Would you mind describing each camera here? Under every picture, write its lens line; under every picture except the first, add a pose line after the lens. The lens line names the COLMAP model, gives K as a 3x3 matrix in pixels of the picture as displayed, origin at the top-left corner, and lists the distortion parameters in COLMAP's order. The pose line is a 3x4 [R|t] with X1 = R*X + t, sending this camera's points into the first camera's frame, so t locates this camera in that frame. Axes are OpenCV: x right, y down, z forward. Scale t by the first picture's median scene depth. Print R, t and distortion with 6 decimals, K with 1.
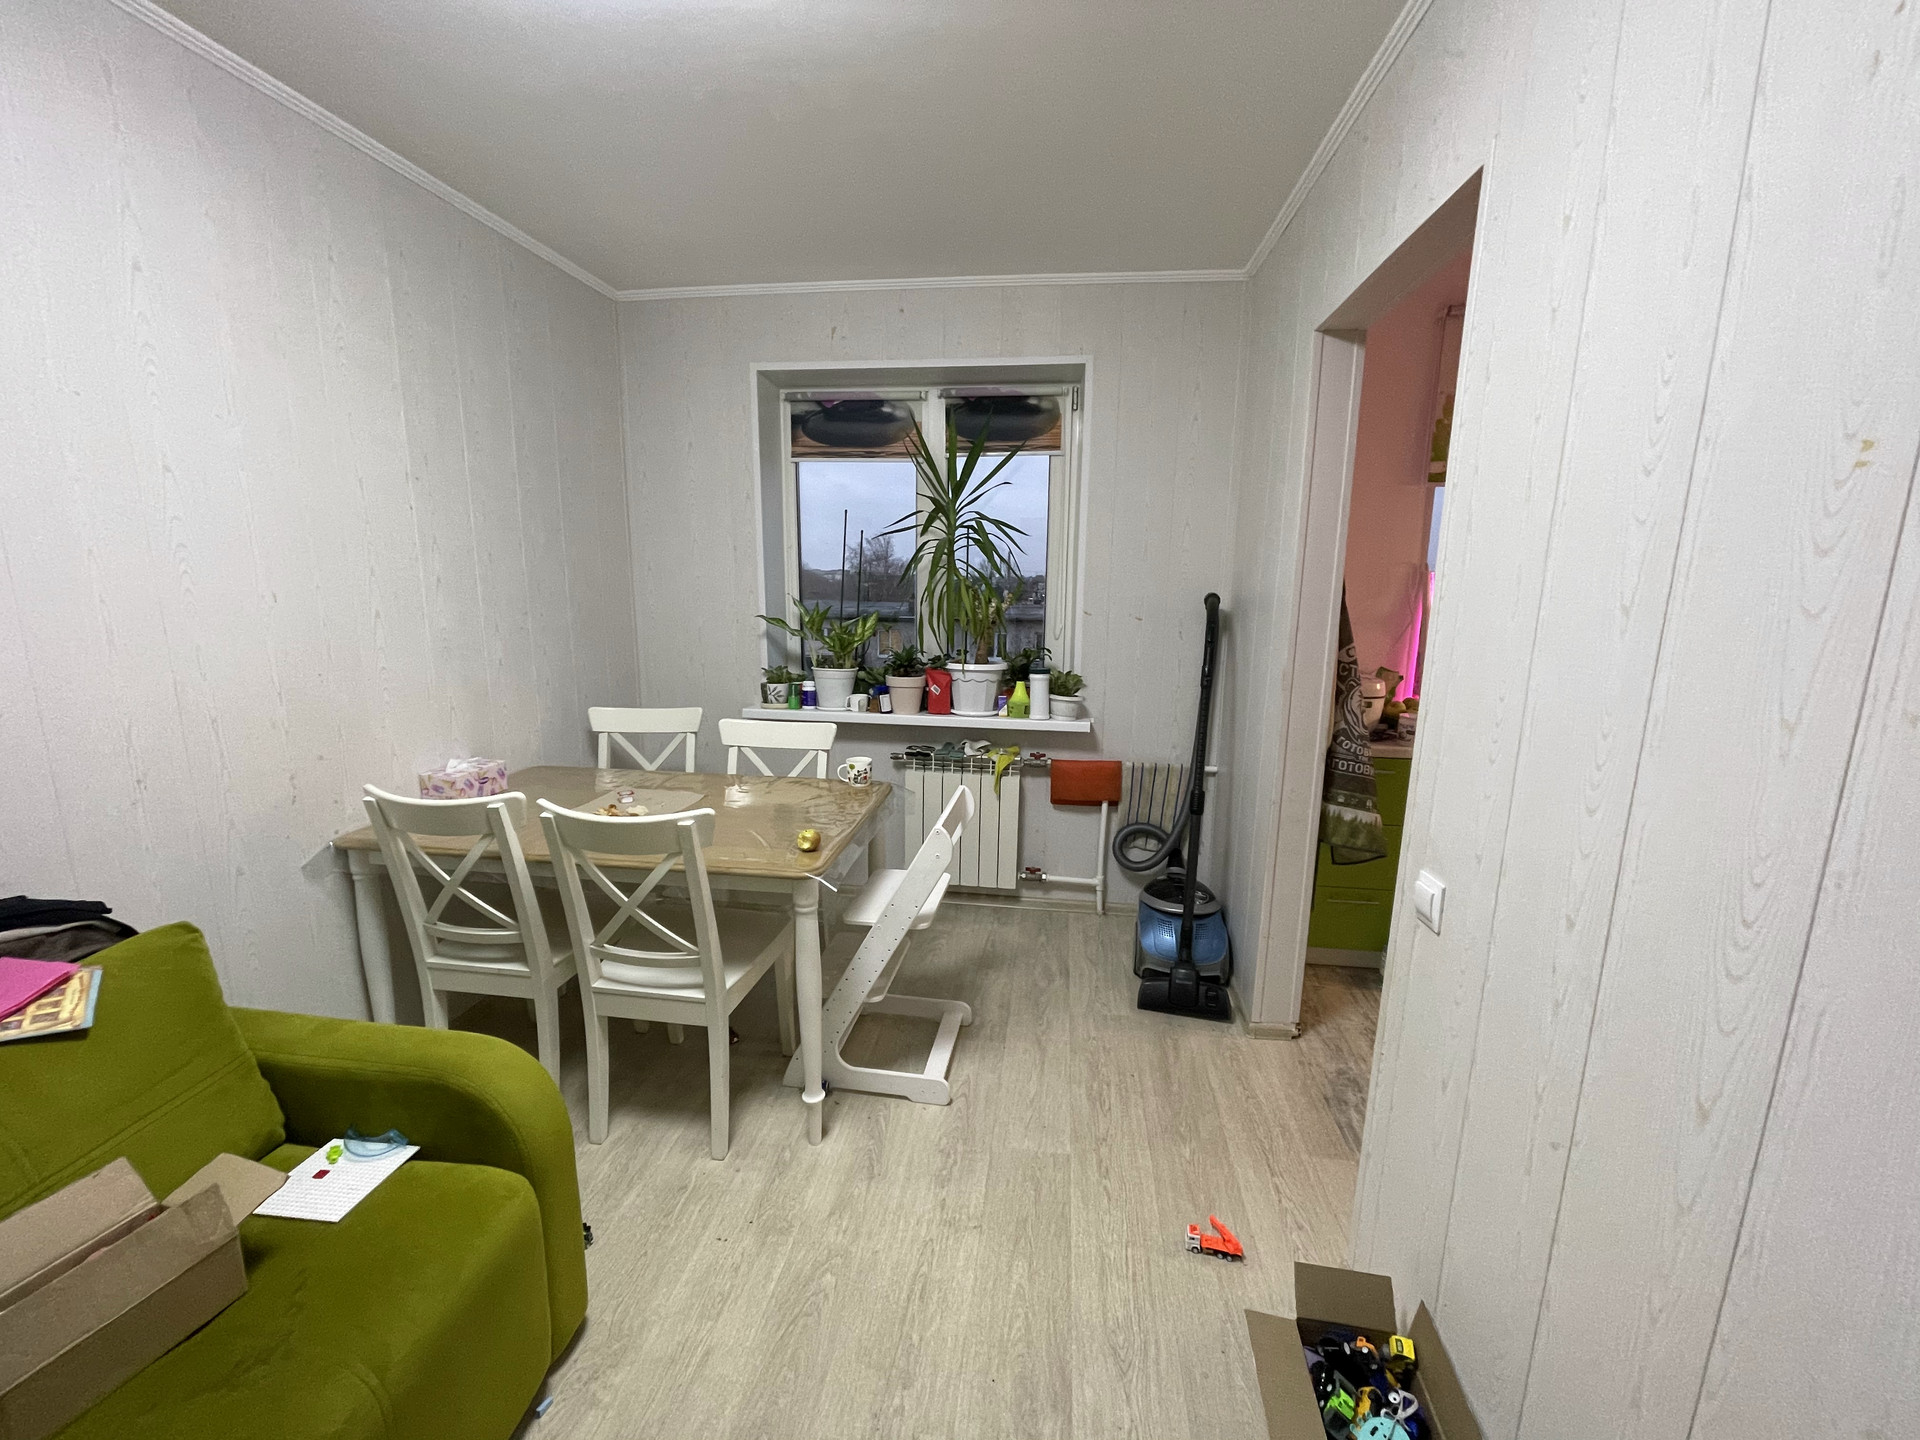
lens RADIAL K [[771.7, 0, 964.9], [0, 771.7, 716.9], [0, 0, 1]] dist [-0.003469, 0.000965]
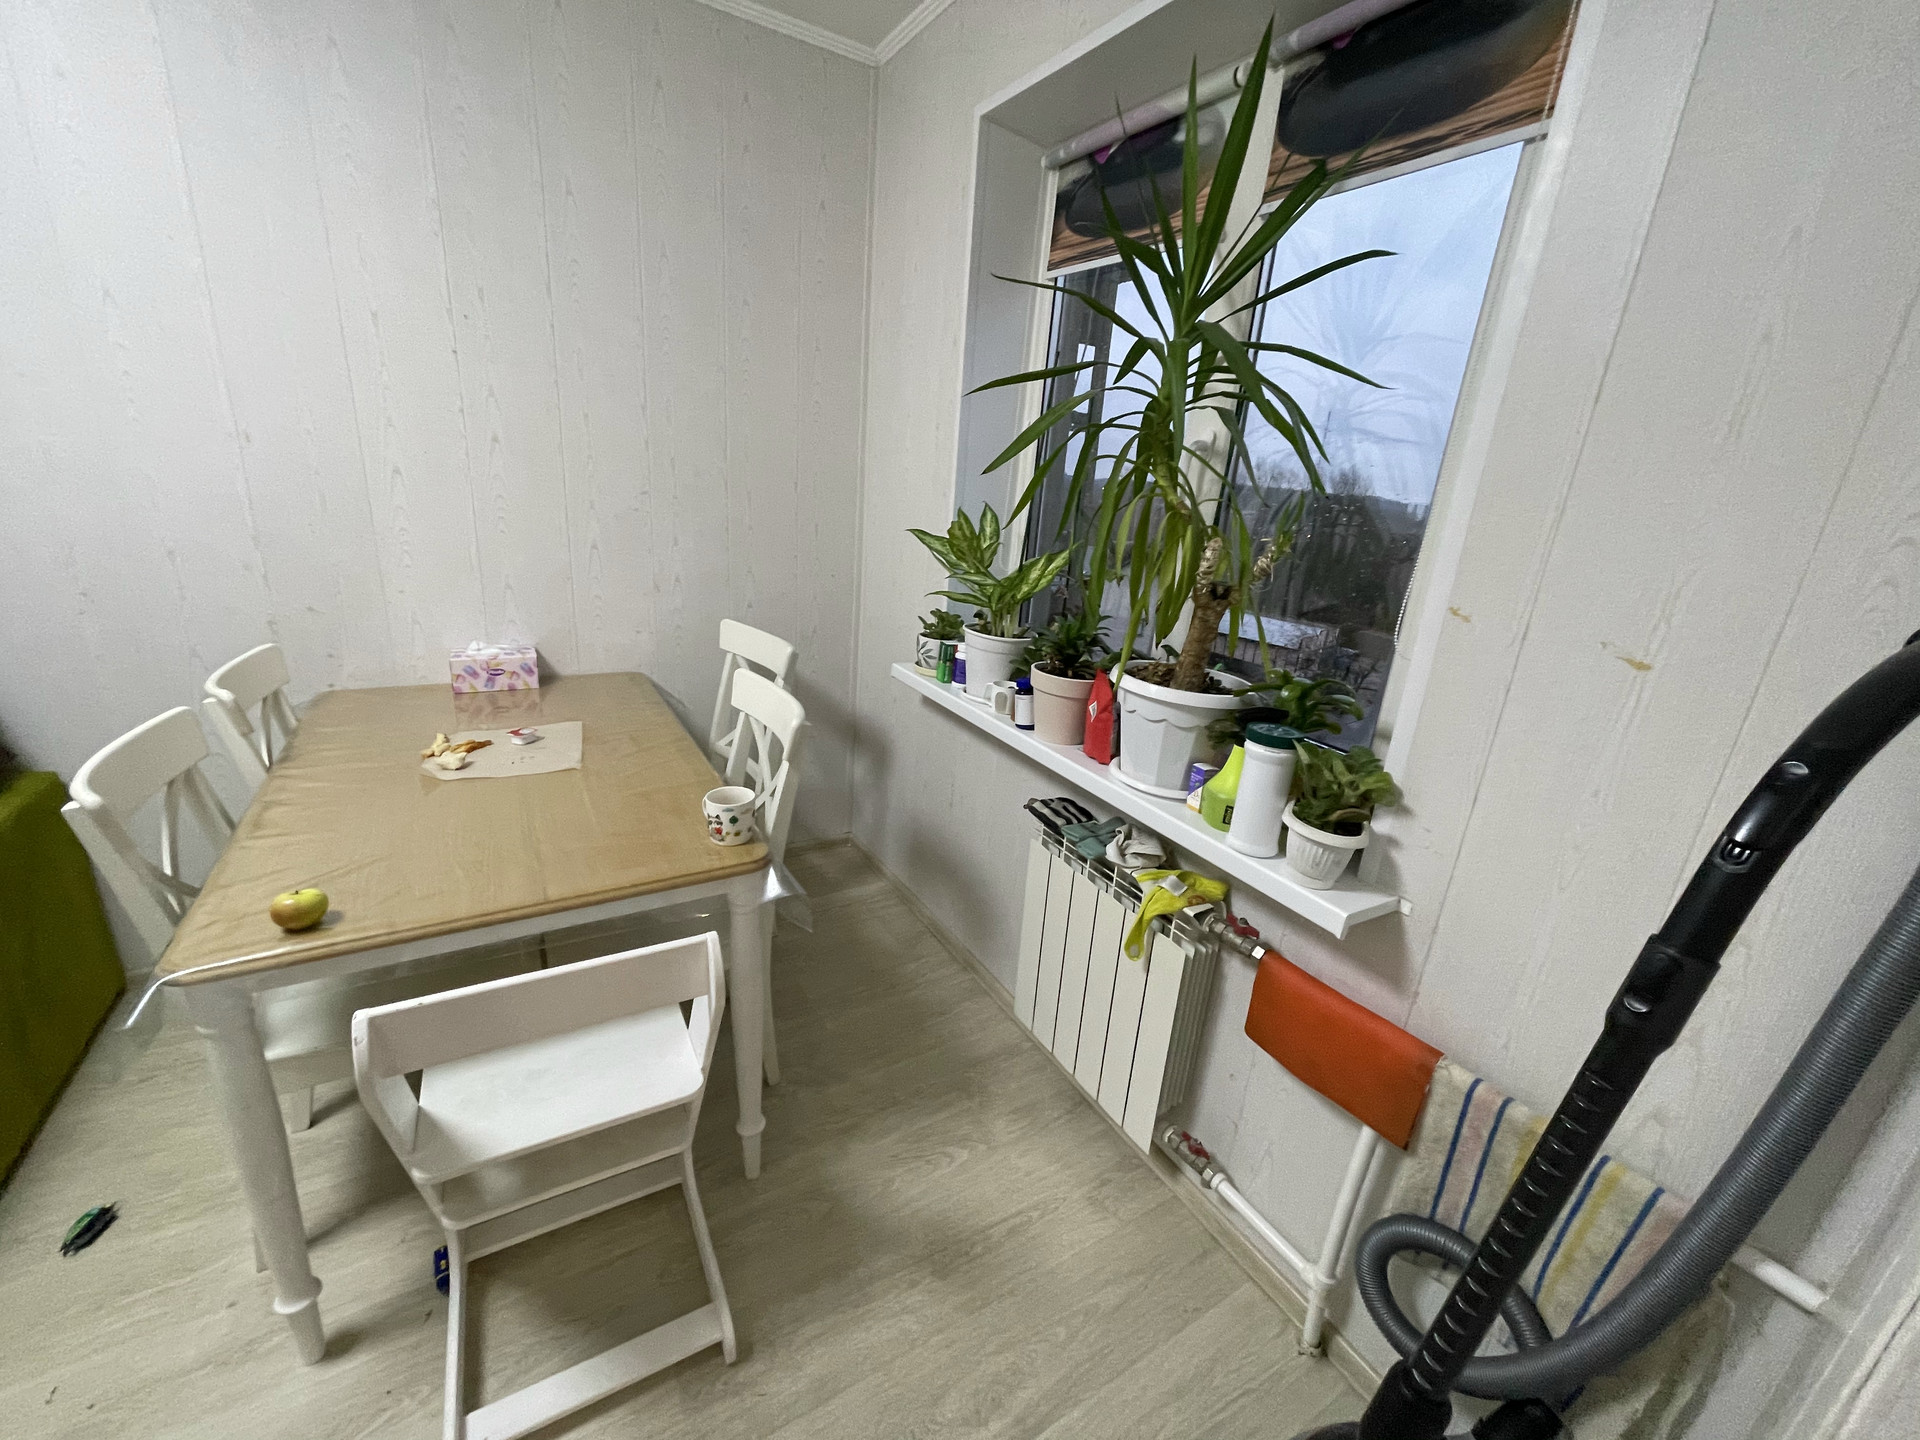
lens RADIAL K [[771.7, 0, 959.3], [0, 771.7, 718.9], [0, 0, 1]] dist [-0.003469, 0.000965]
pose [[0.625342, 0.275604, -0.730062, 0.276083], [-0.211871, 0.960377, 0.181069, -0.103121], [0.751038, 0.041449, 0.658956, 0.599577]]
